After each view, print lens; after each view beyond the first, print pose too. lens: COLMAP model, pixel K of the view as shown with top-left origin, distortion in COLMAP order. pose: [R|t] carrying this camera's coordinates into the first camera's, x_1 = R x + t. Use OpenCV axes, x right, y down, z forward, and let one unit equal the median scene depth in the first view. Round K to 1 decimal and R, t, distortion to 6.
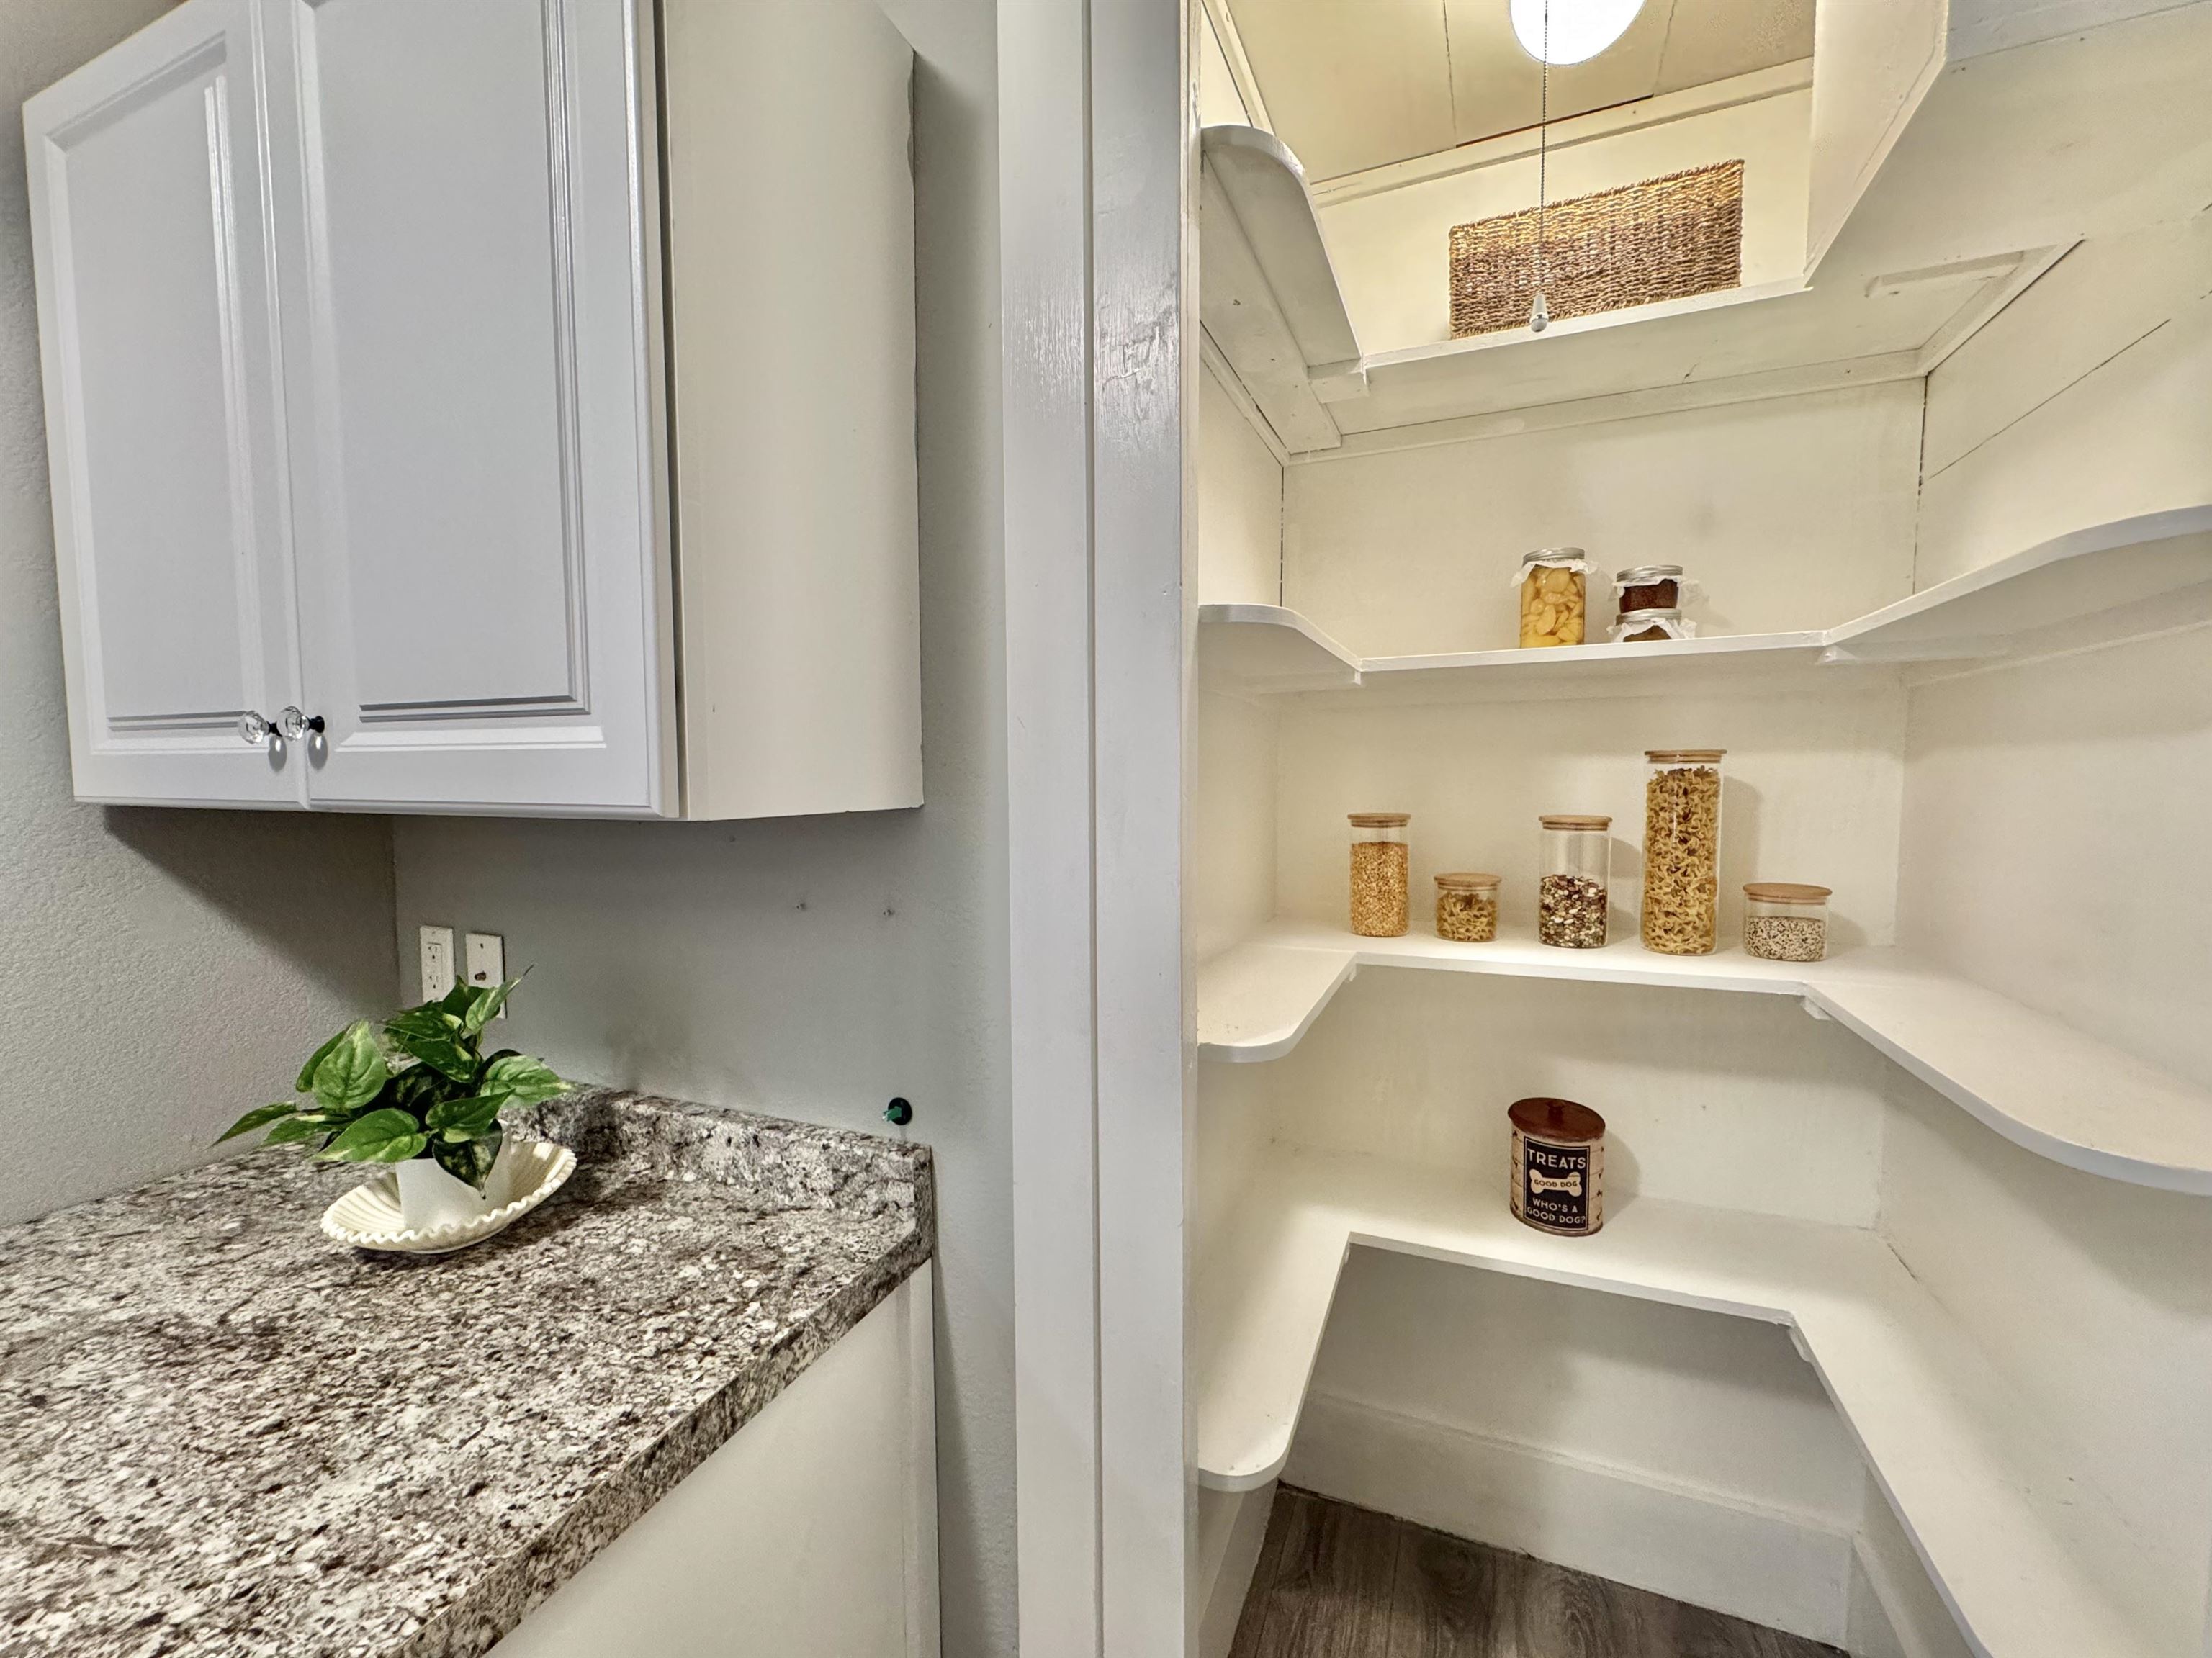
lens RADIAL K [[899.5, 0, 1116.2], [0, 899.5, 830.7], [0, 0, 1]] dist [-0.000981, -0.000044]
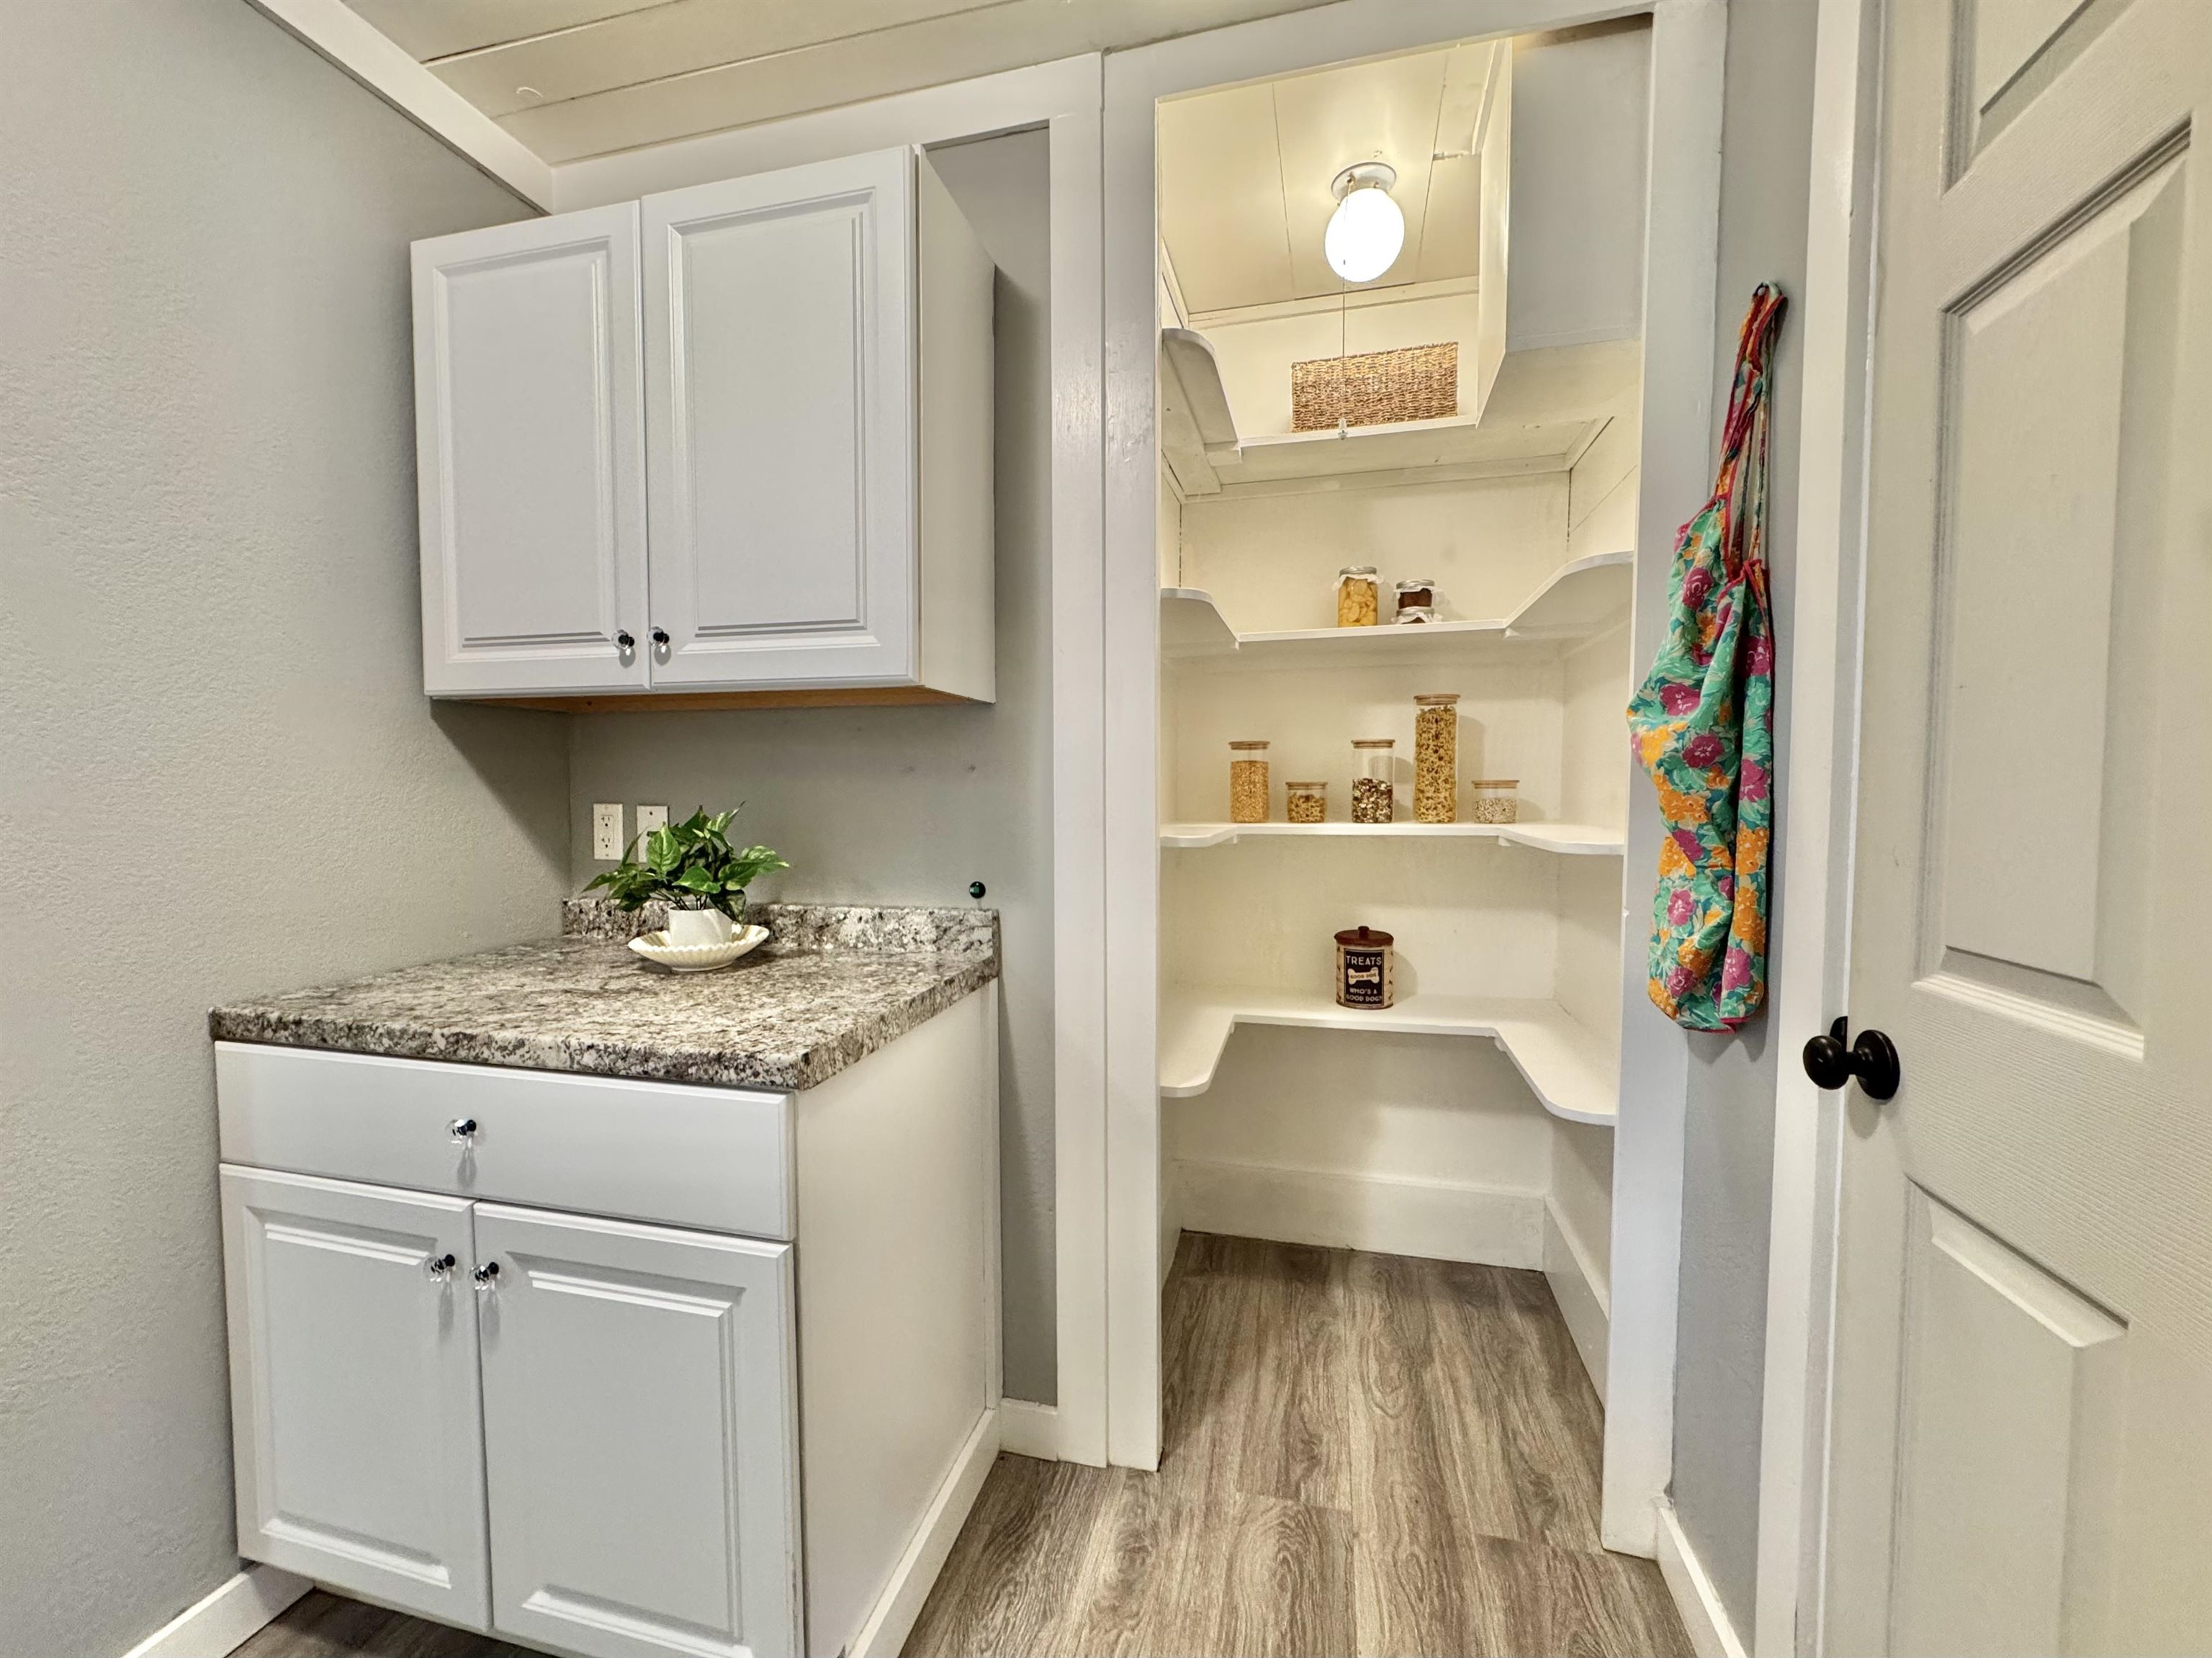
lens RADIAL K [[914.4, 0, 1095.7], [0, 914.4, 831.6], [0, 0, 1]] dist [-0.003075, 0.000051]
pose [[0.989845, -0.004380, 0.142084, -0.200219], [0.006712, 0.999850, -0.015937, 0.177342], [-0.141993, 0.016729, 0.989726, -0.523965]]
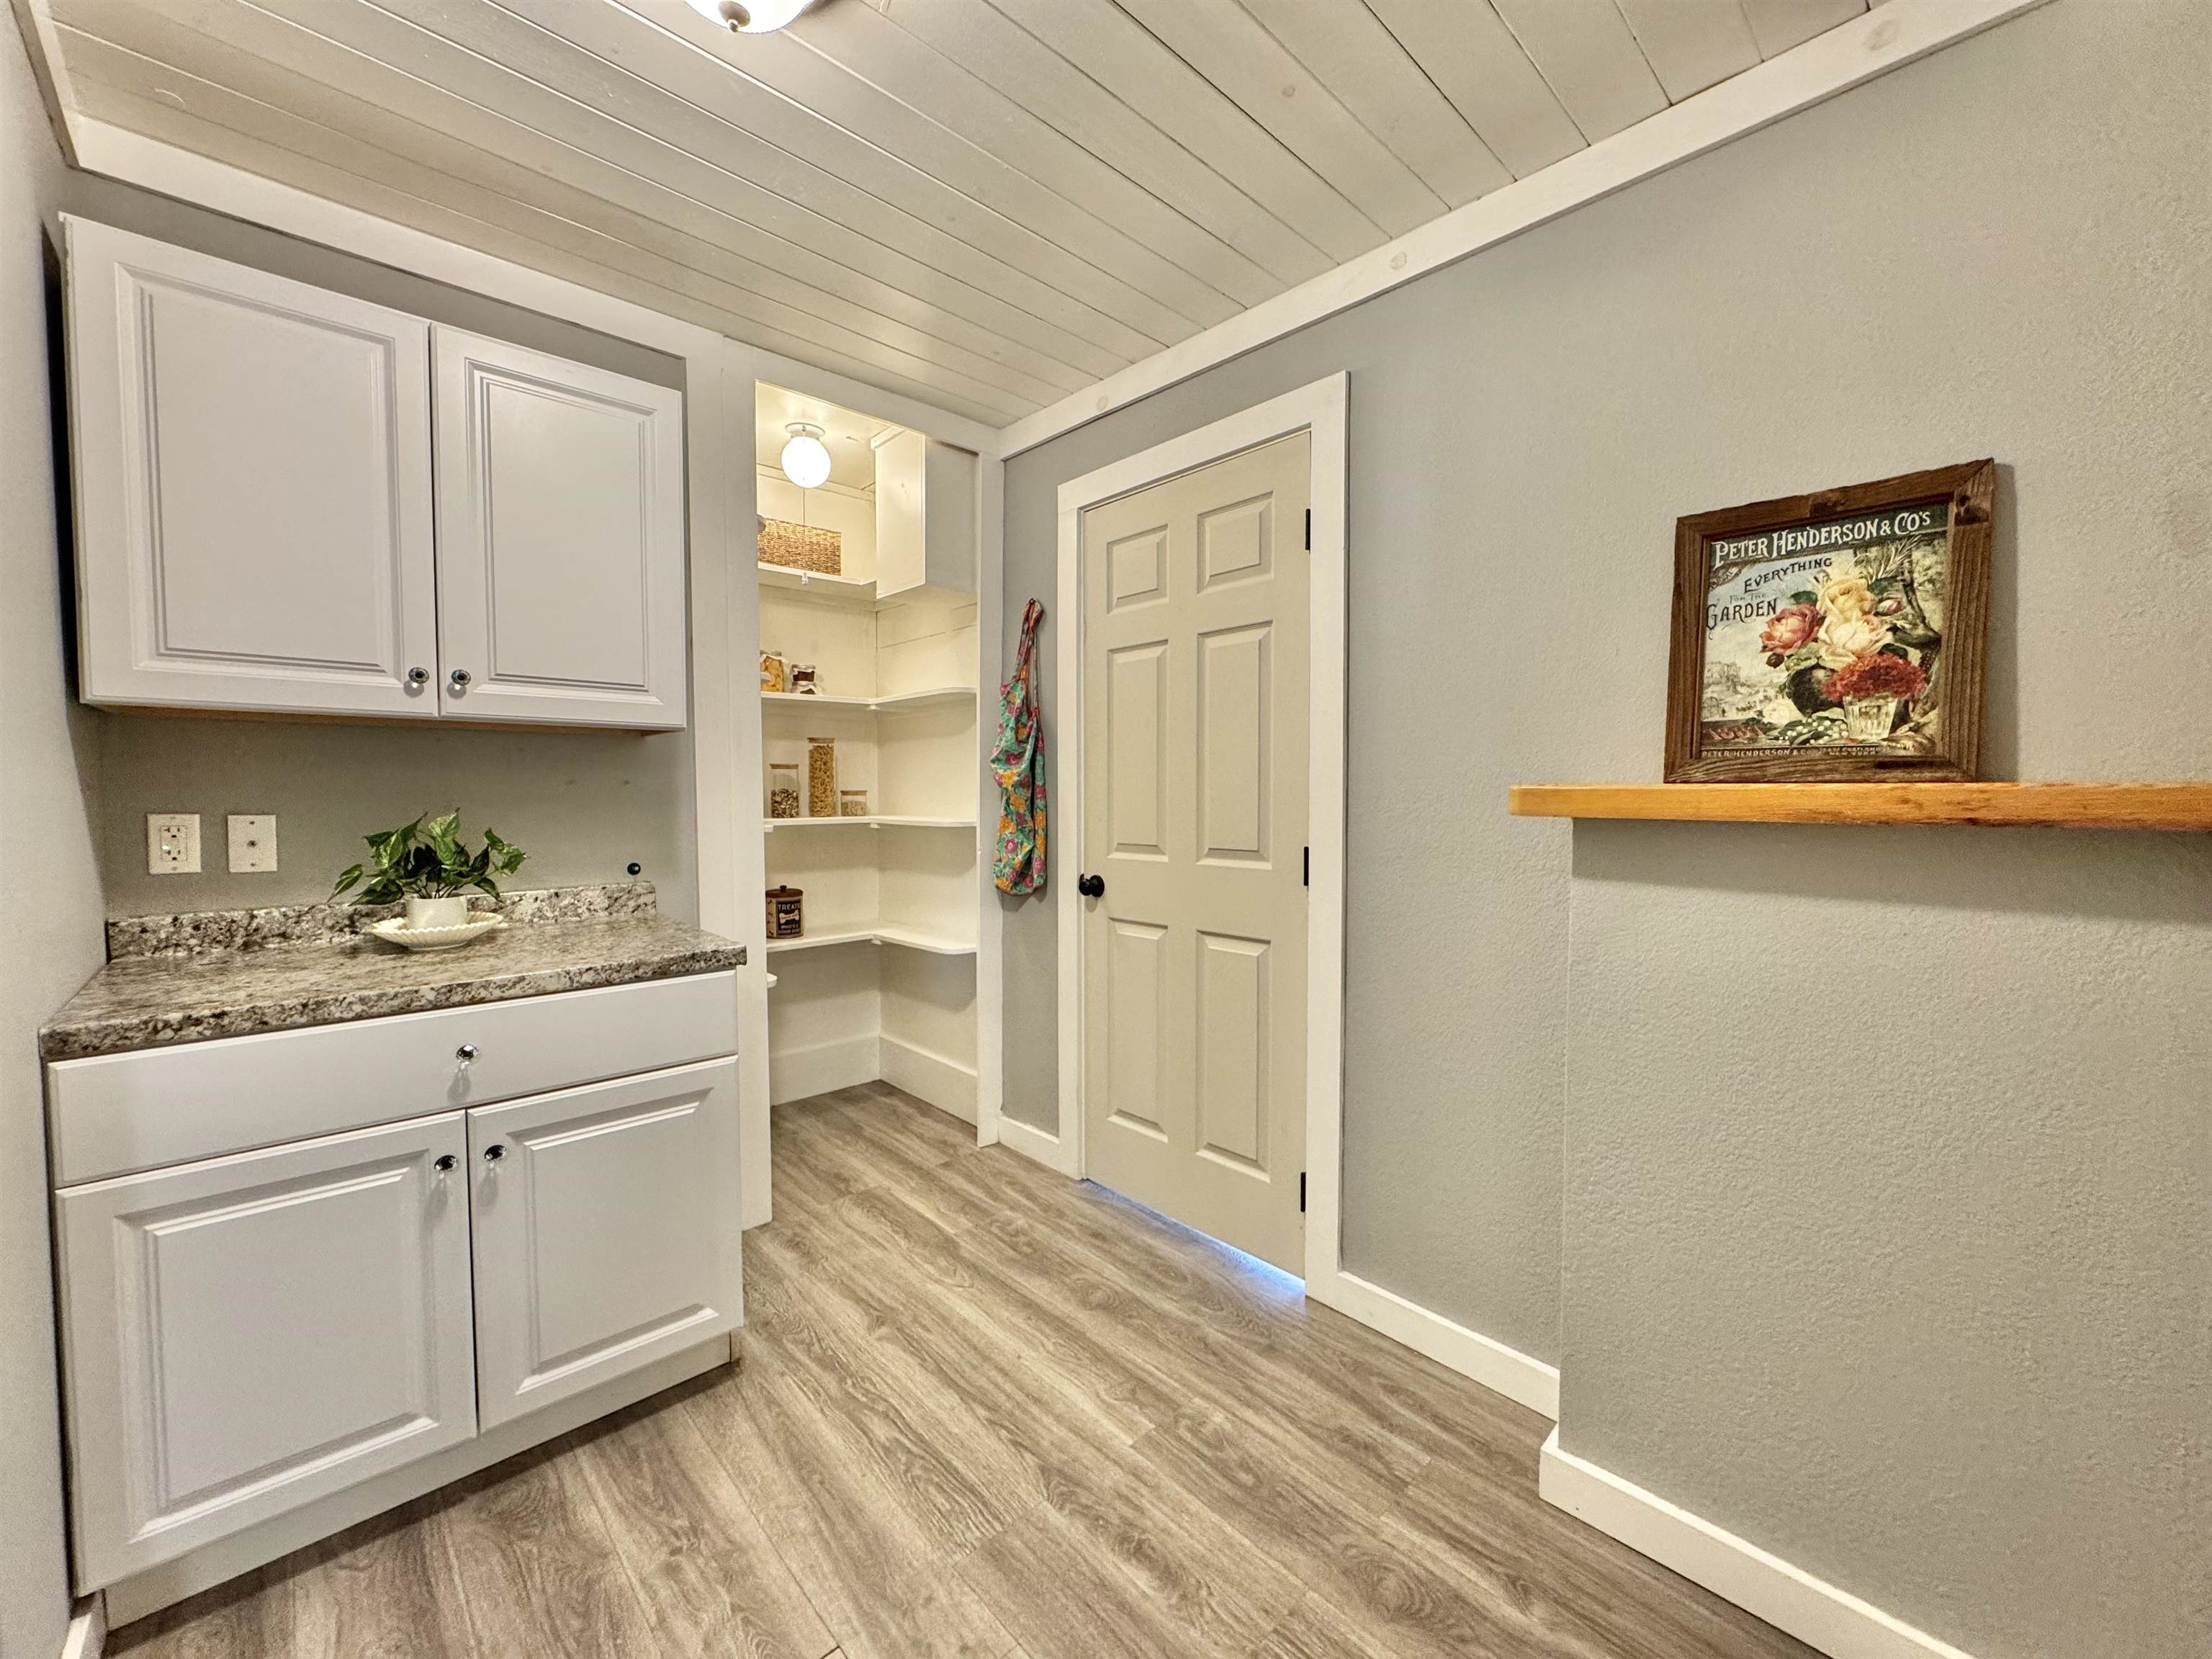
lens RADIAL K [[873.1, 0, 1106.5], [0, 873.1, 832.5], [0, 0, 1]] dist [-0.002359, -0.000215]
pose [[0.415111, -0.038858, 0.908940, -1.346979], [0.056845, 0.998243, 0.016715, 0.189907], [-0.907993, 0.044730, 0.416591, -0.791903]]
